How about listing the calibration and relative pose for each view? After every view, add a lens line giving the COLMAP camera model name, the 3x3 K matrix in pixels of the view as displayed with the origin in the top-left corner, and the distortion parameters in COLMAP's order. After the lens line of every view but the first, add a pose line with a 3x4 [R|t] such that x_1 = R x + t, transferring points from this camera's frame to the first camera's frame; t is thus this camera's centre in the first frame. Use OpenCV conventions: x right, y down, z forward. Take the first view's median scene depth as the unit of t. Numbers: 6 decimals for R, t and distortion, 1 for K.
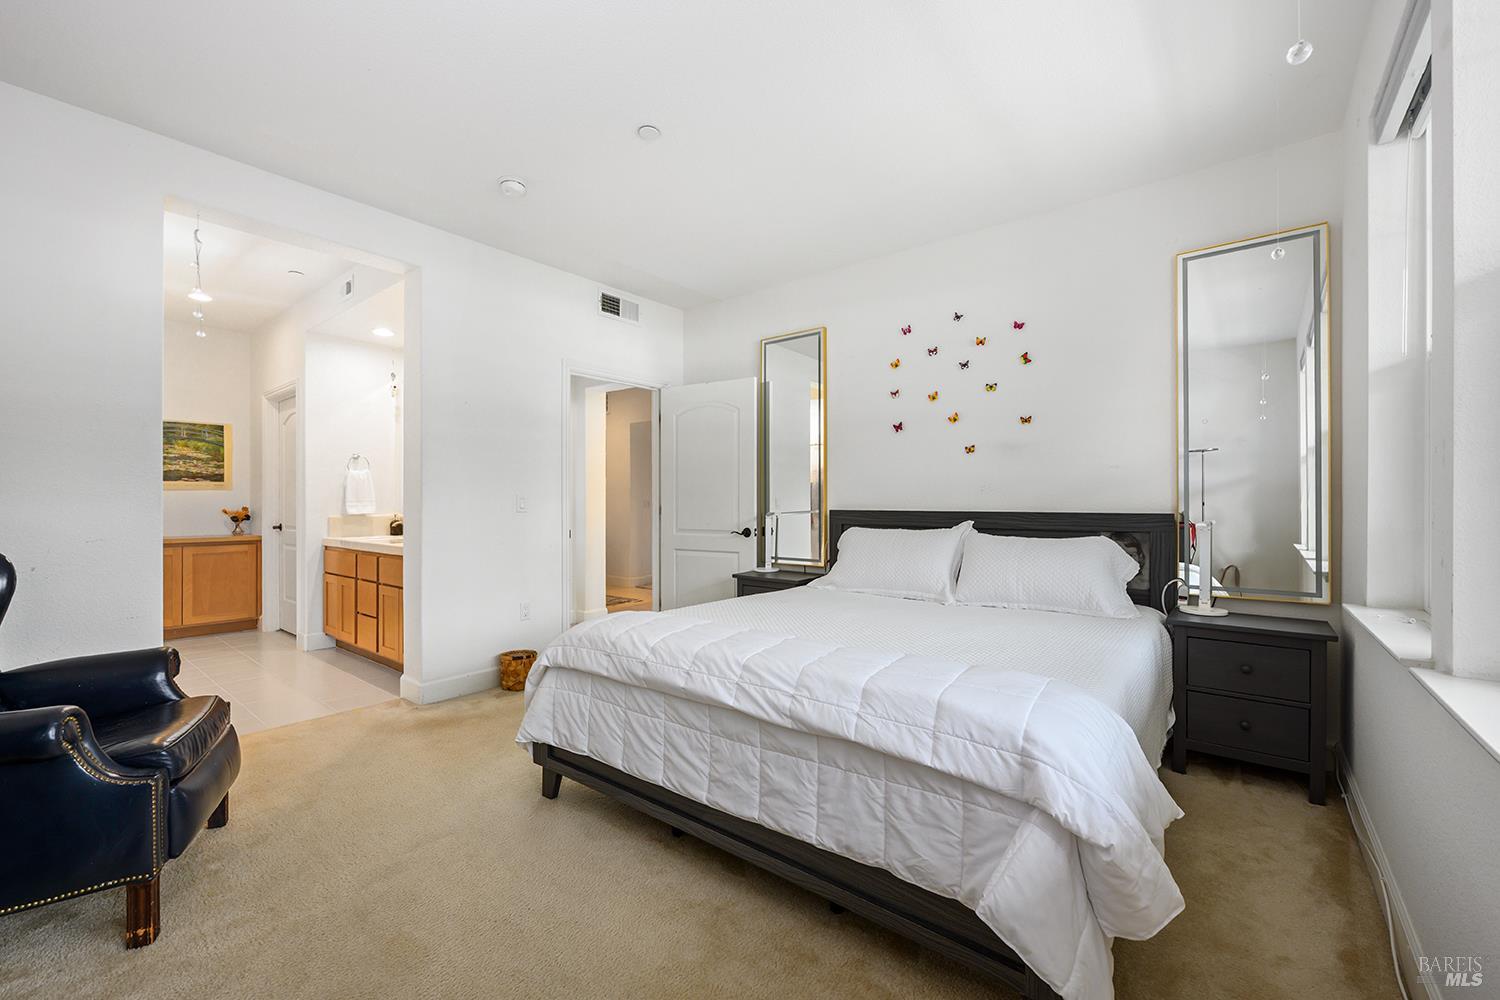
lens RADIAL K [[602.8, 0, 751.5], [0, 602.8, 505.8], [0, 0, 1]] dist [-0.013587, 0.000130]
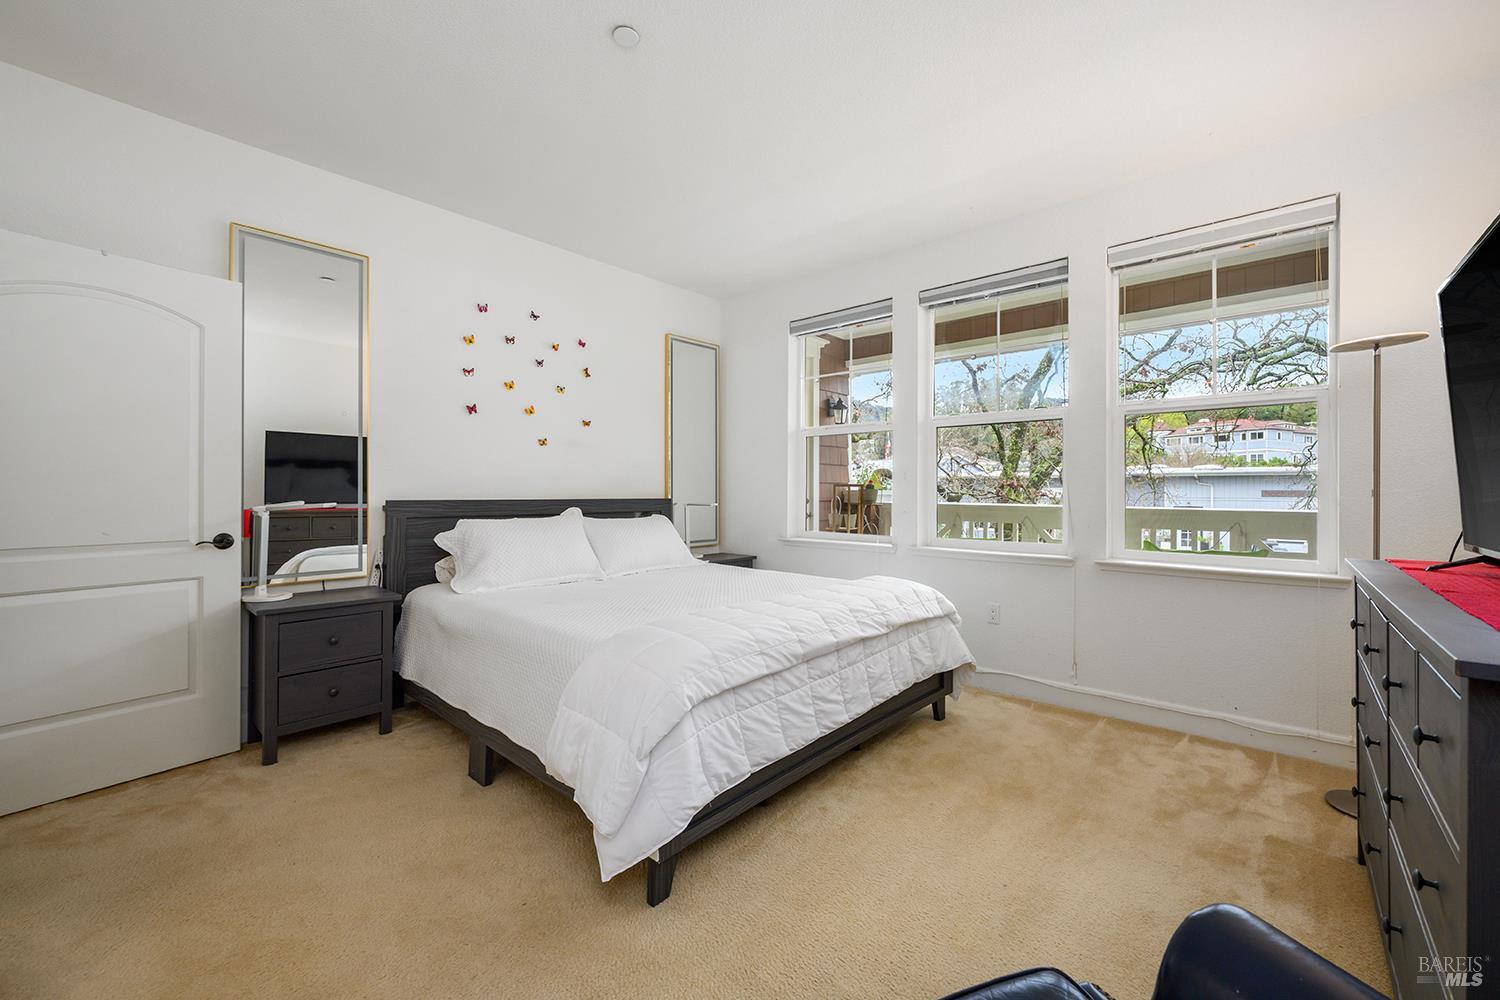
lens RADIAL K [[602.8, 0, 750.0], [0, 602.8, 487.5], [0, 0, 1]] dist [-0.013587, 0.000130]
pose [[0.064290, 0.005740, 0.997915, -0.762472], [0.002210, 0.999980, -0.005894, -0.005158], [-0.997929, 0.002584, 0.064276, 0.611494]]
